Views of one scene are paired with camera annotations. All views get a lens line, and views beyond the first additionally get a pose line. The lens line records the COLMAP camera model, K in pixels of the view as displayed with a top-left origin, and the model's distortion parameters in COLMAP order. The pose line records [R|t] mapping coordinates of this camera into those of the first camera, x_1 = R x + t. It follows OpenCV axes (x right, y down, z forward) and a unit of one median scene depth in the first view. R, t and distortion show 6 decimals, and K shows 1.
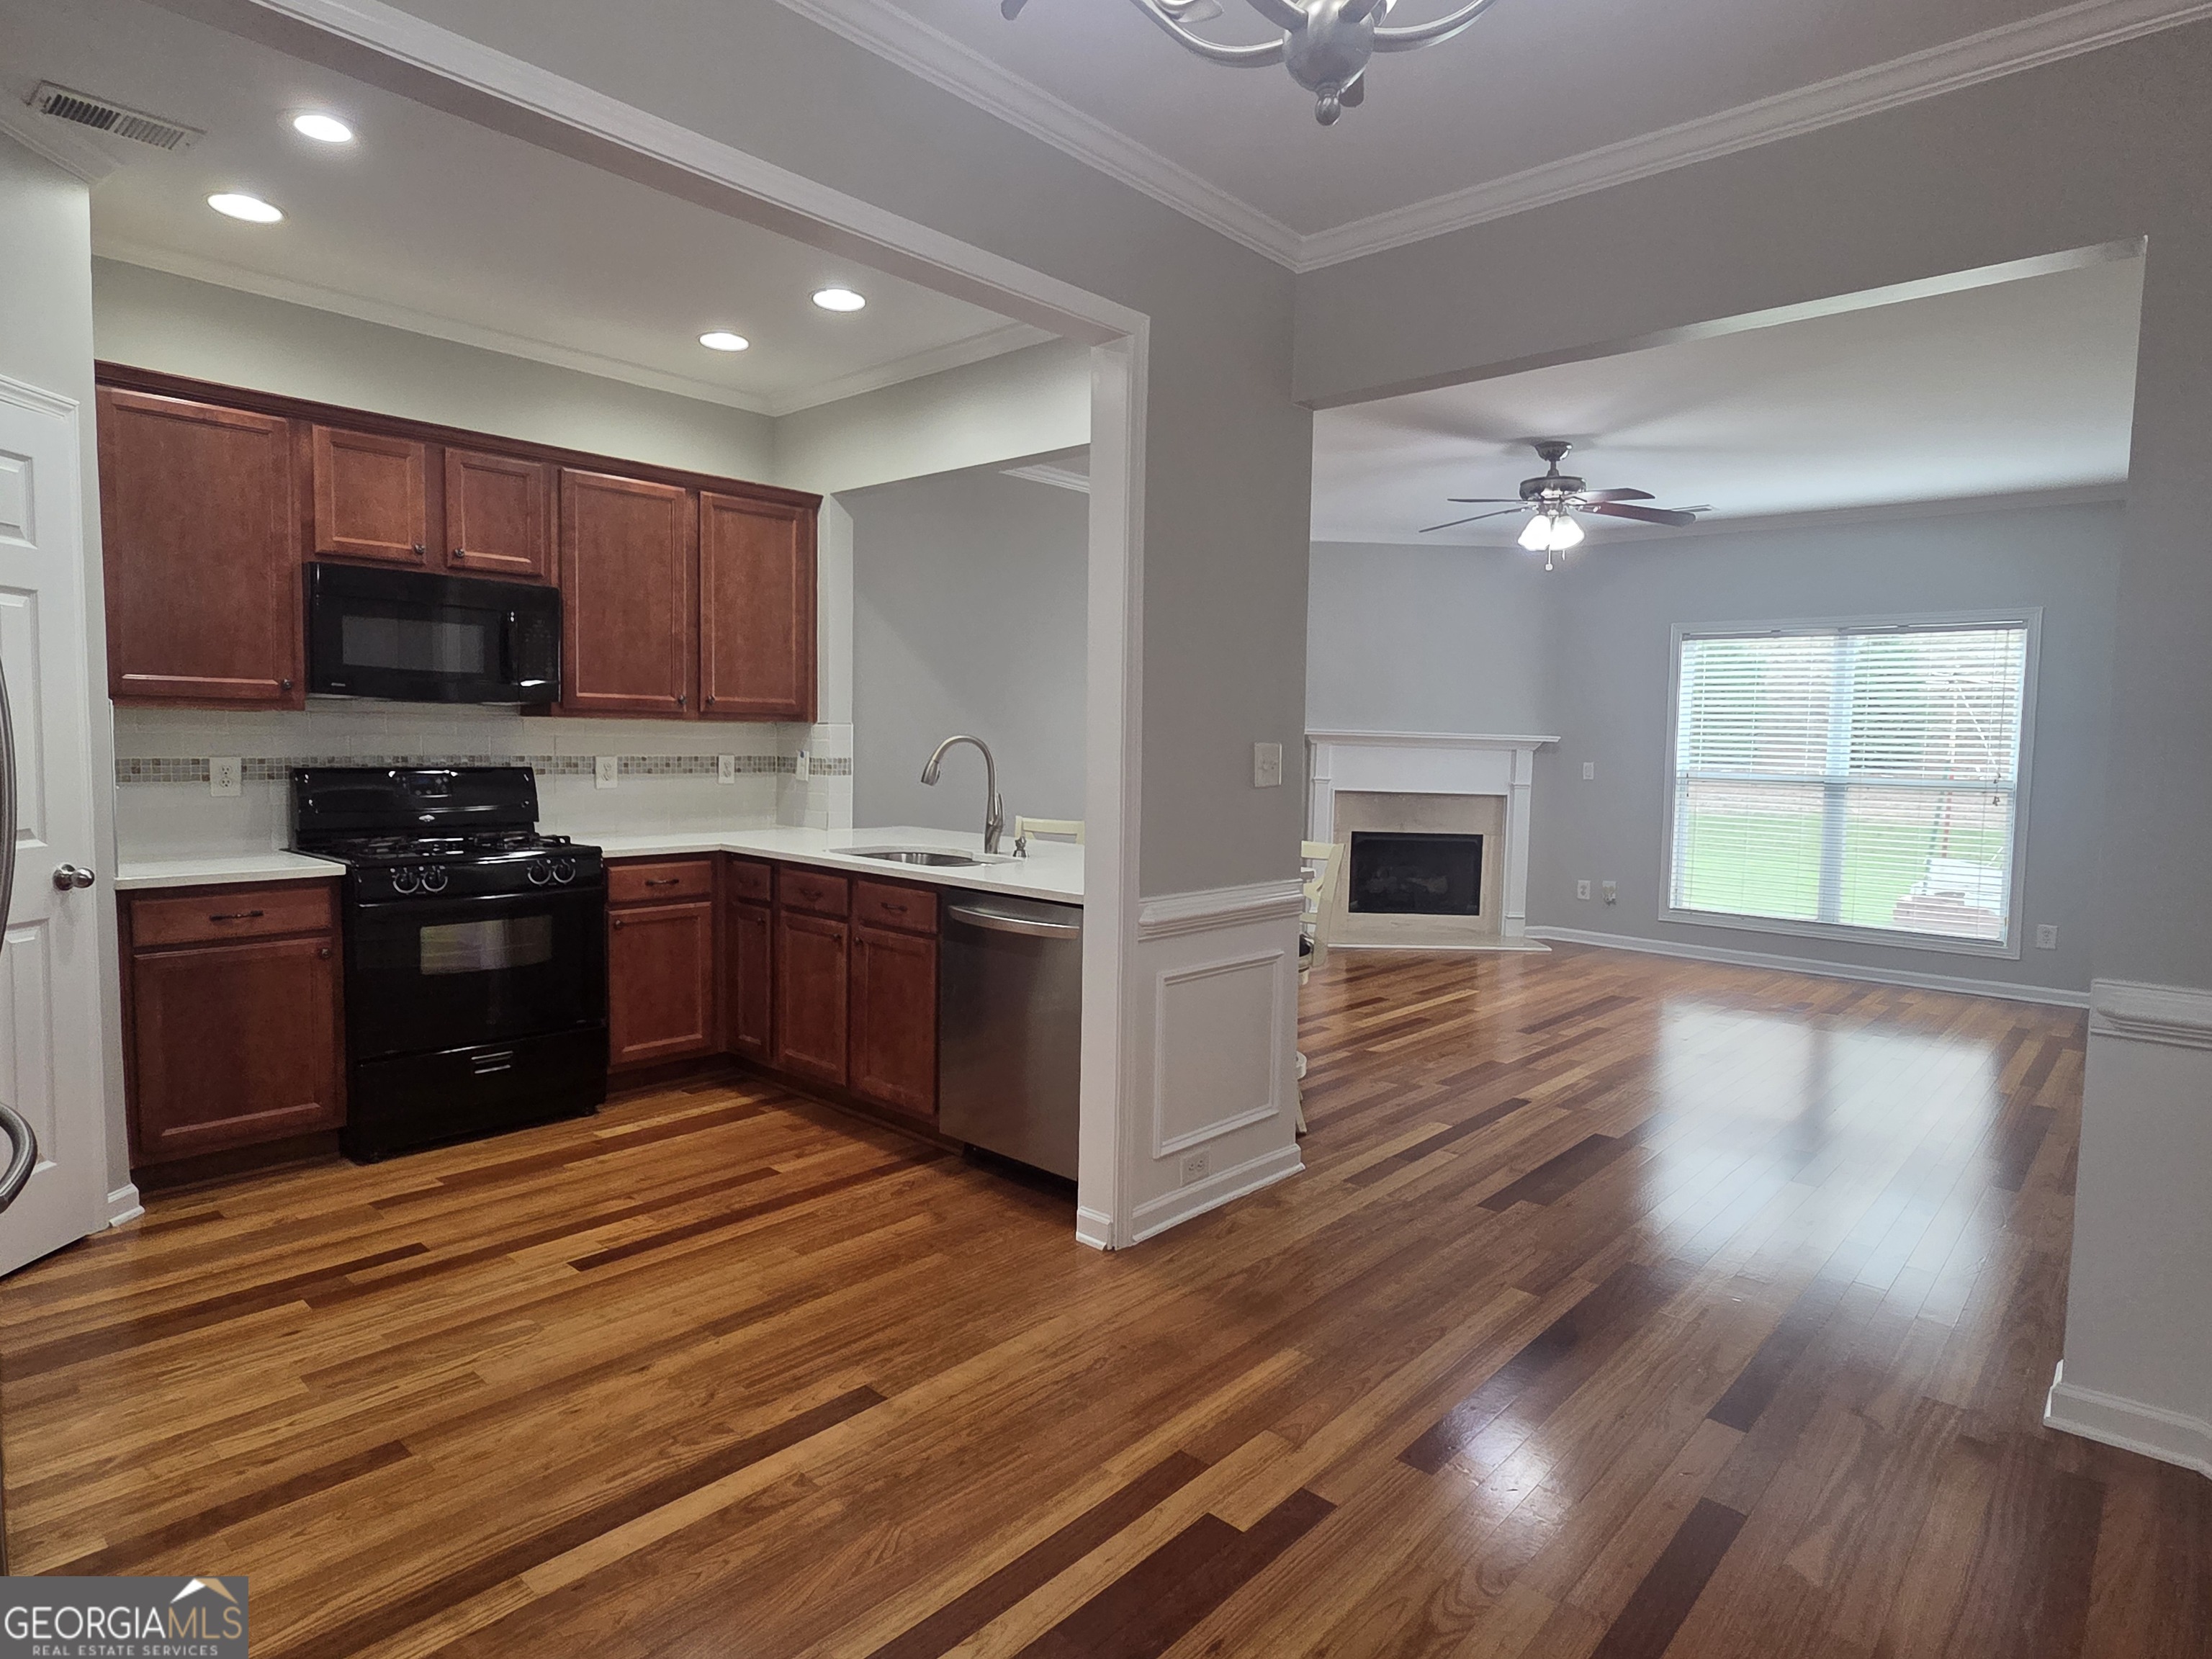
lens RADIAL K [[1236.1, 0, 1114.0], [0, 1236.1, 812.9], [0, 0, 1]] dist [0.006326, -0.002207]
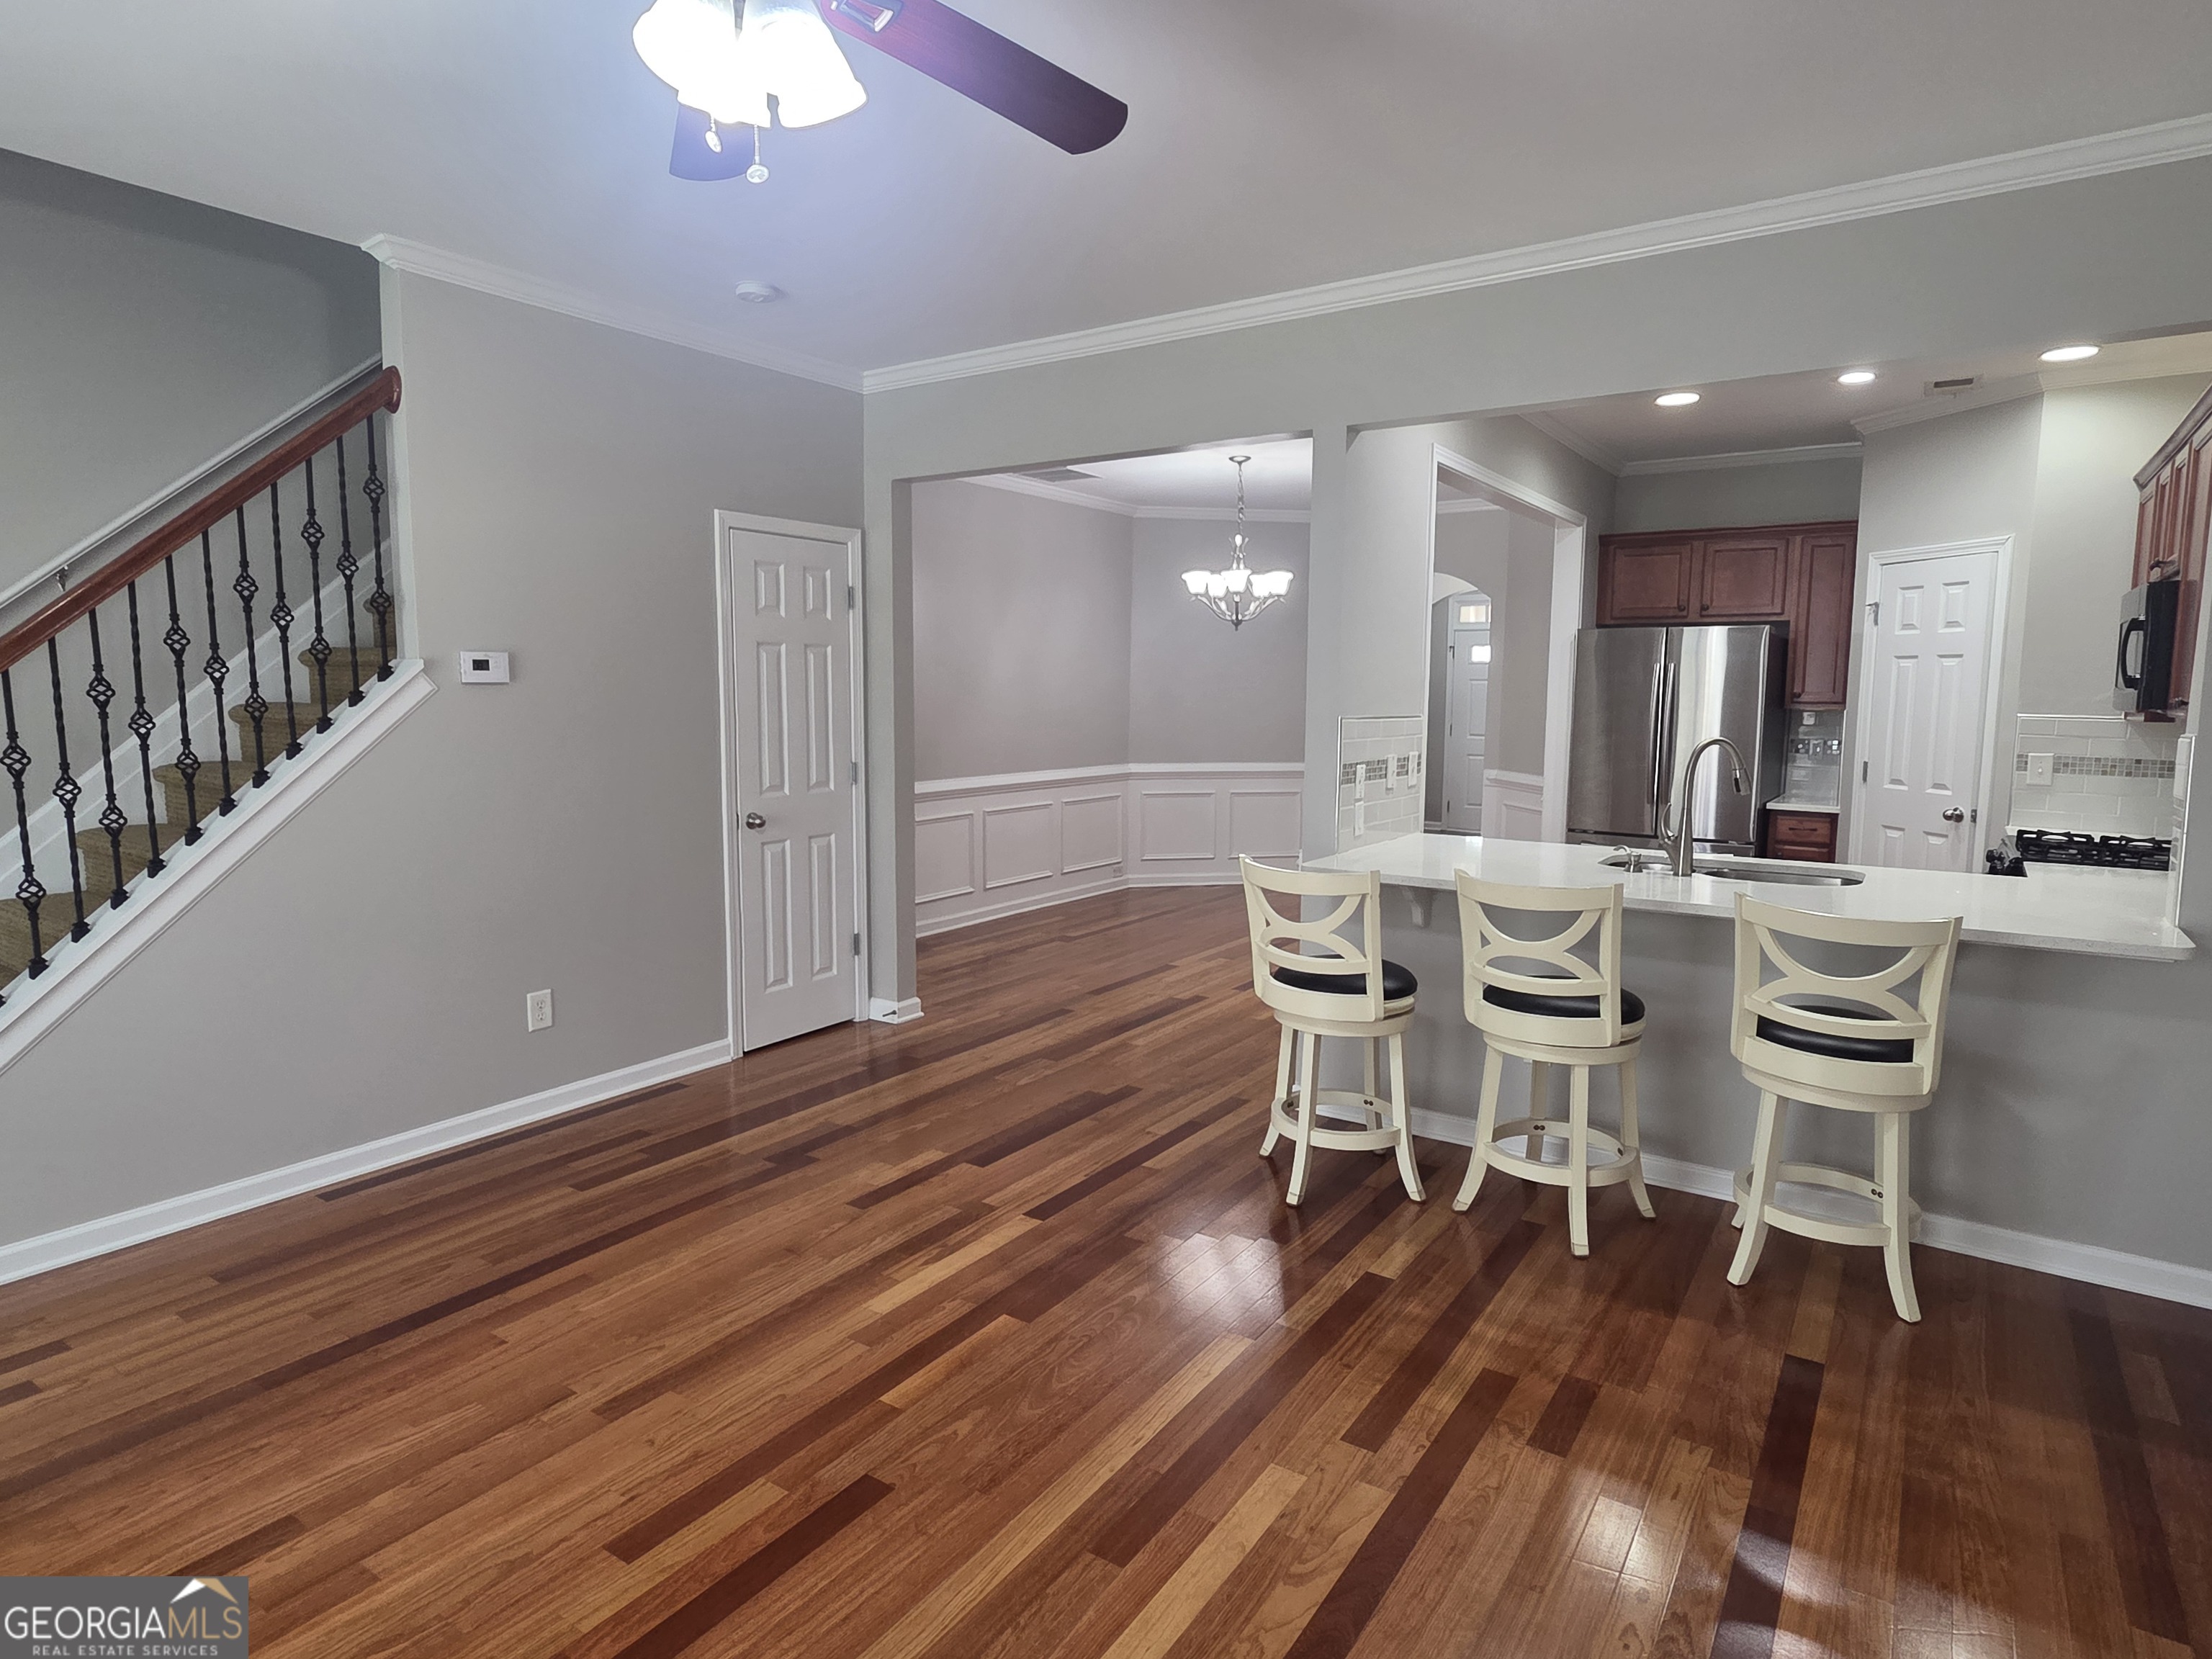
lens RADIAL K [[1236.1, 0, 1108.5], [0, 1236.1, 813.2], [0, 0, 1]] dist [0.006326, -0.002207]
pose [[-0.991059, -0.013956, -0.132689, 0.434987], [-0.035700, 0.985991, 0.162936, -0.142966], [0.128556, 0.166216, -0.977673, 1.895896]]
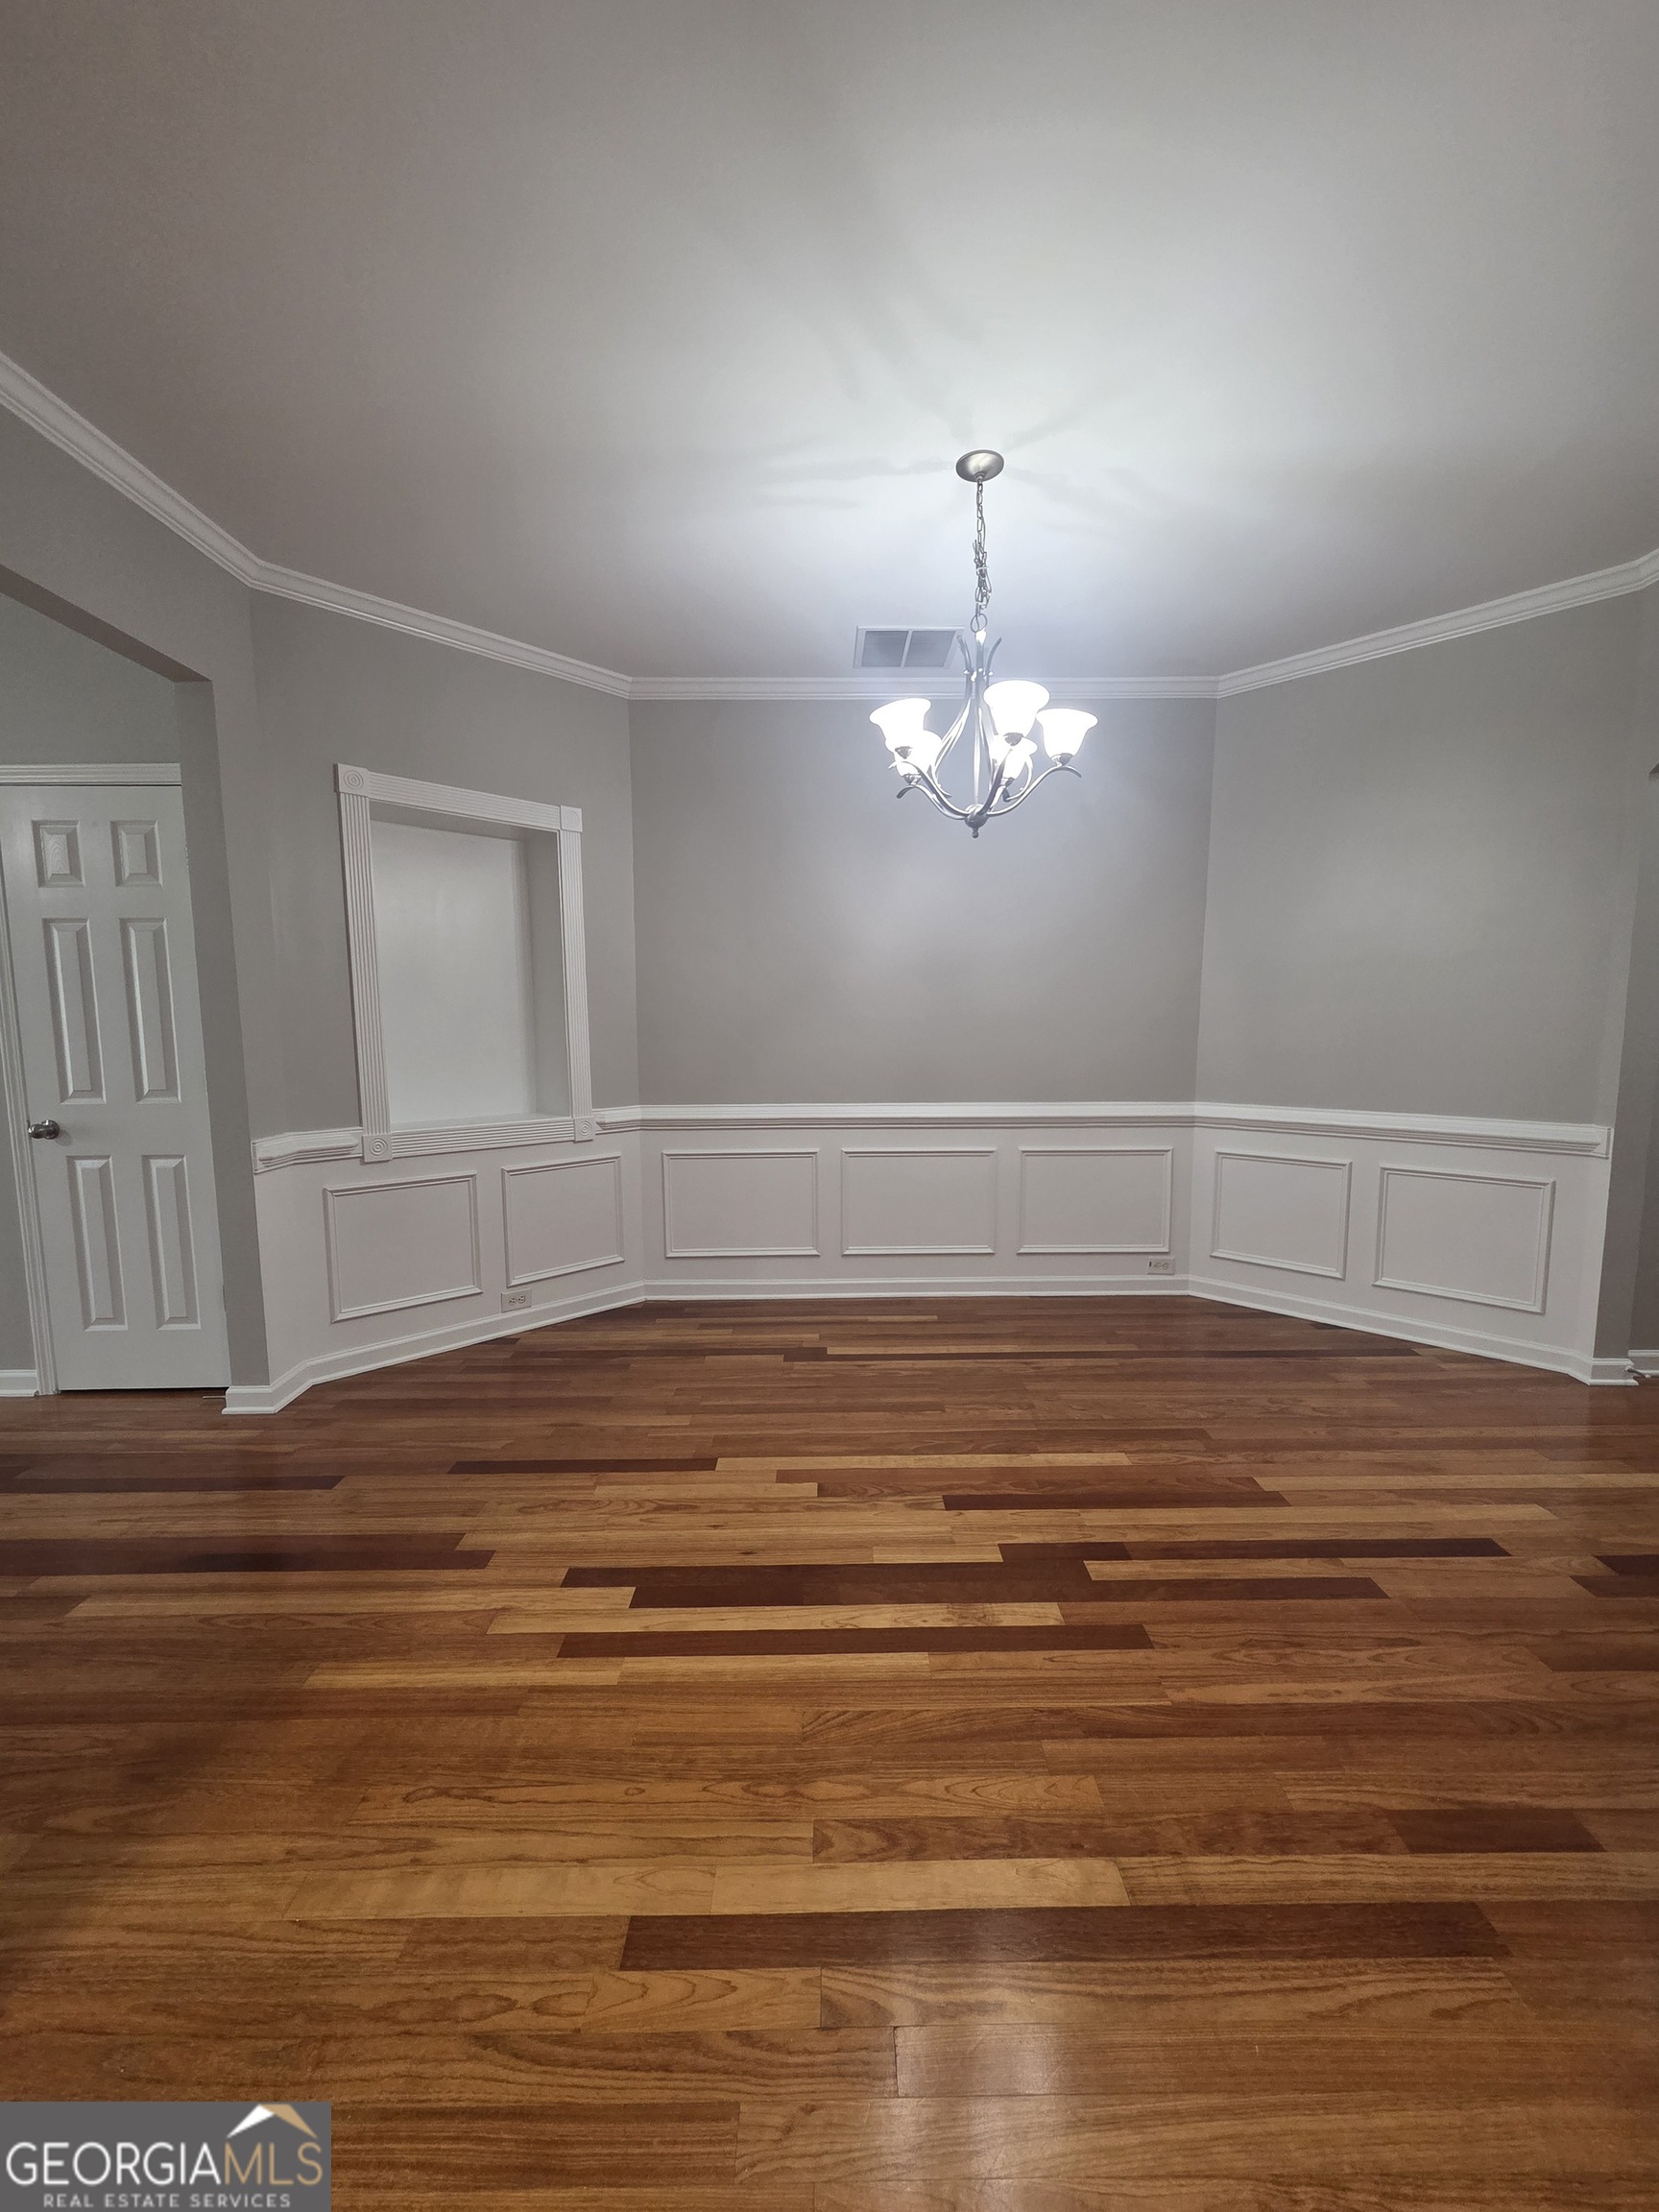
lens RADIAL K [[909.6, 0, 840.2], [0, 909.6, 1120.3], [0, 0, 1]] dist [0.003850, 0.000369]
pose [[-0.676949, -0.099555, 0.729266, -0.363663], [0.037151, 0.984926, 0.168942, -0.040069], [-0.735092, 0.141458, -0.663046, 0.718932]]
